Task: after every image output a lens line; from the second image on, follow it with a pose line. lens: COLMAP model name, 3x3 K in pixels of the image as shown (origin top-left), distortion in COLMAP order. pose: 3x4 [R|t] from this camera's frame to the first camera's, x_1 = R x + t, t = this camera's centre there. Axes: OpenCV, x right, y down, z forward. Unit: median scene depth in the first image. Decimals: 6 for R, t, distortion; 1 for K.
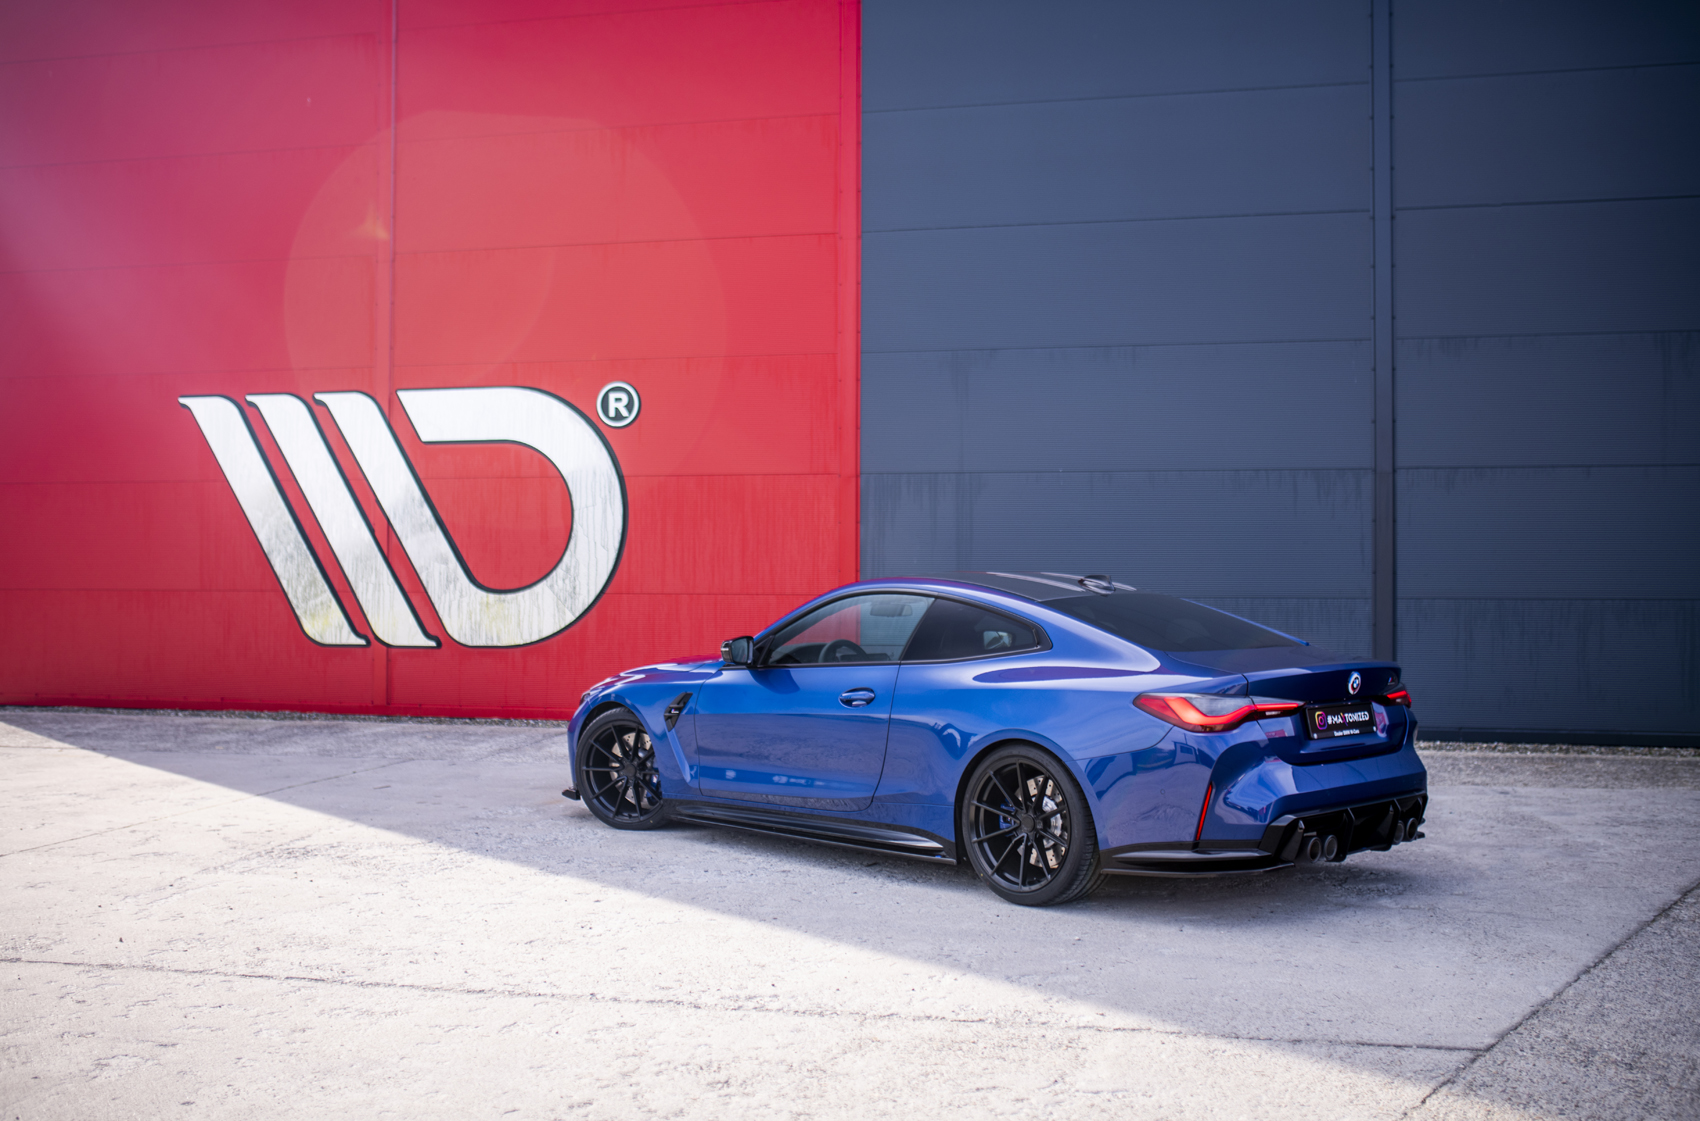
lens RADIAL K [[1606.7, 0, 850.0], [0, 1606.7, 560.5], [0, 0, 1]] dist [-0.022440, -0.000259]
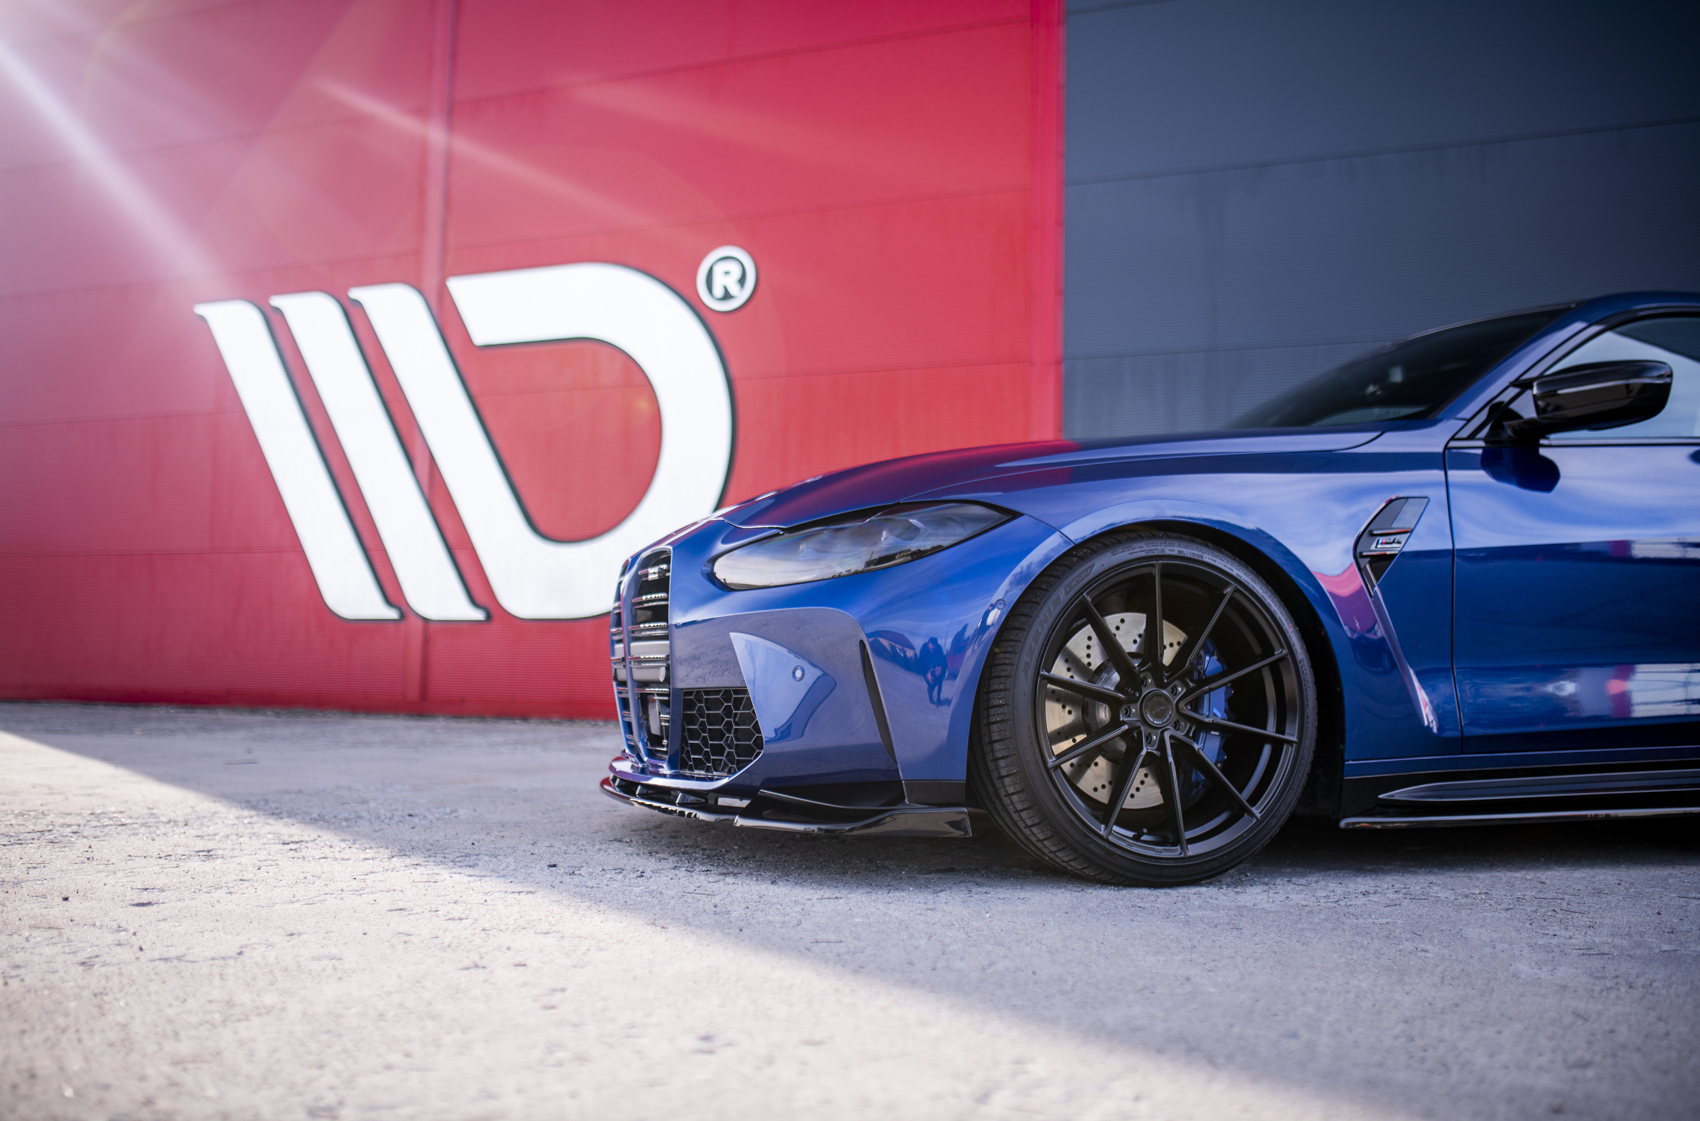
lens RADIAL K [[1652.5, 0, 846.5], [0, 1652.5, 527.5], [0, 0, 1]] dist [-0.019459, 0.001029]
pose [[0.986975, 0.000675, -0.160870, 0.031202], [-0.012726, 0.997185, -0.073893, 0.077115], [0.160367, 0.074978, 0.984206, 0.332207]]
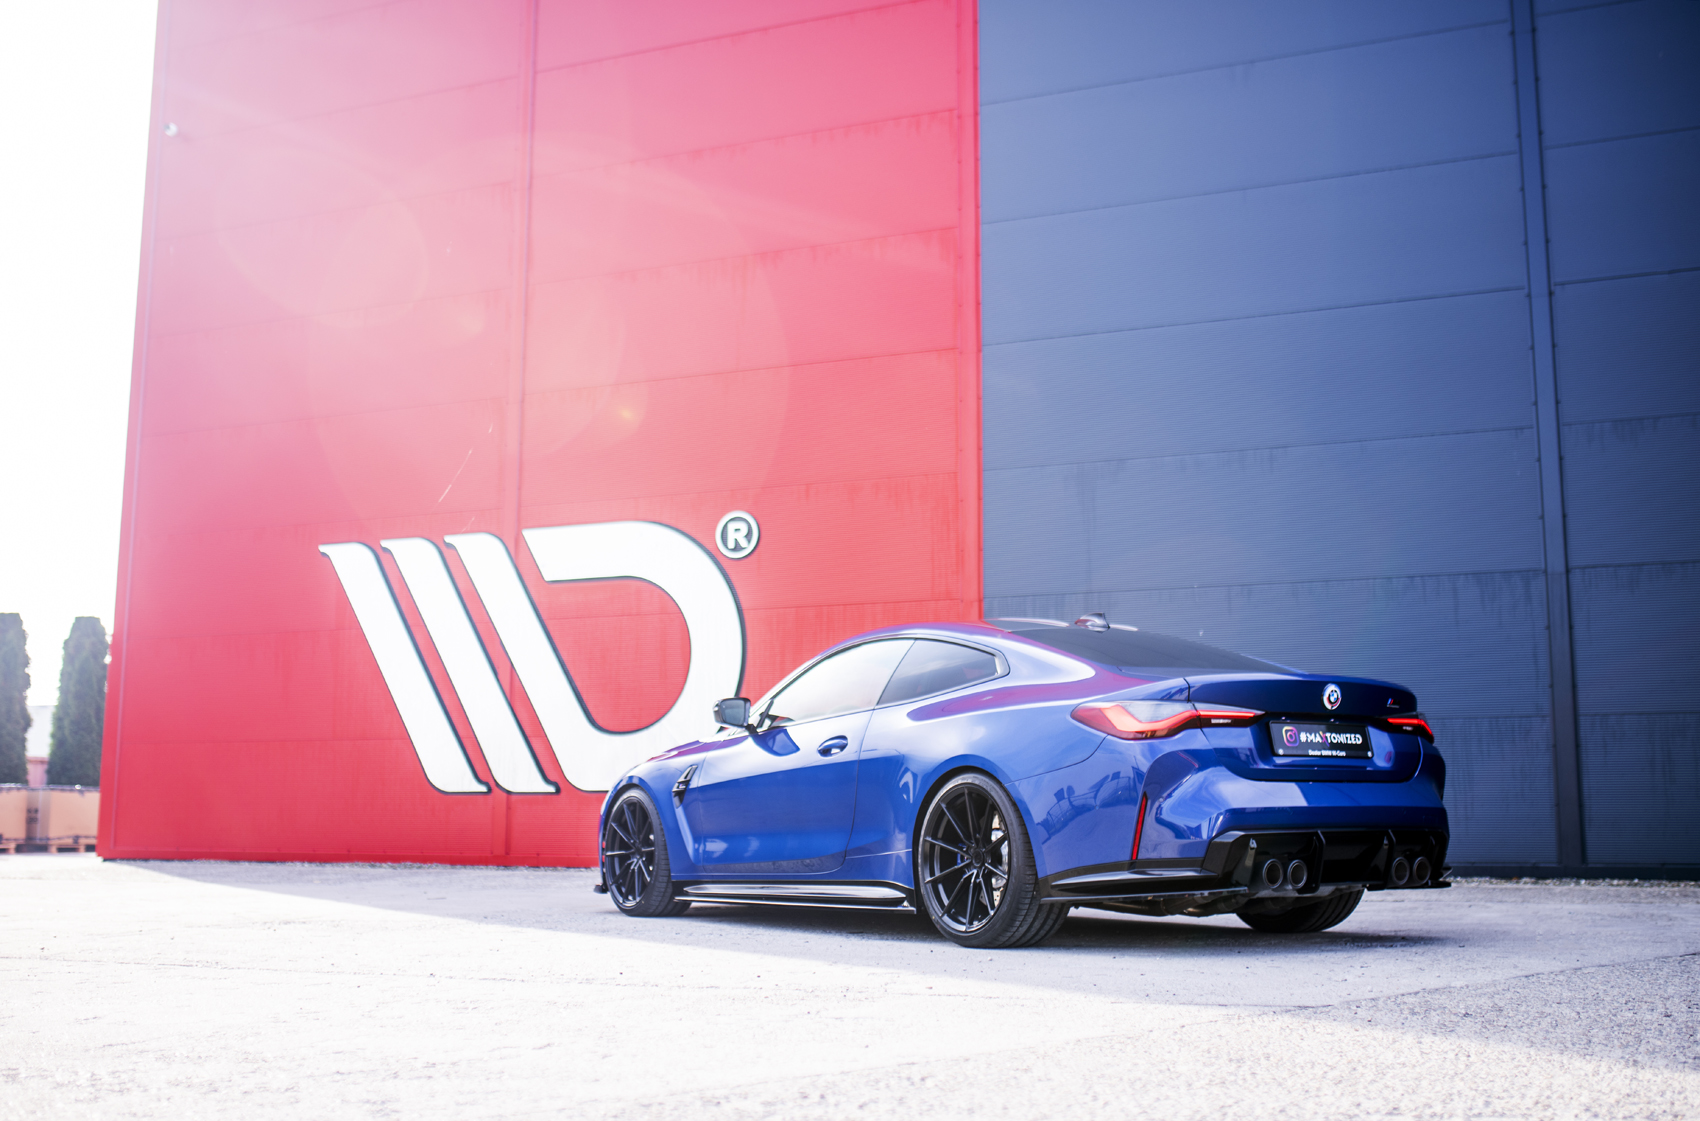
lens RADIAL K [[1729.2, 0, 850.0], [0, 1729.2, 560.5], [0, 0, 1]] dist [-0.014737, 0.007206]
pose [[0.986727, -0.024460, -0.160532, 0.100704], [0.003183, 0.991314, -0.131481, 0.062279], [0.162354, 0.129225, 0.978234, 0.000423]]
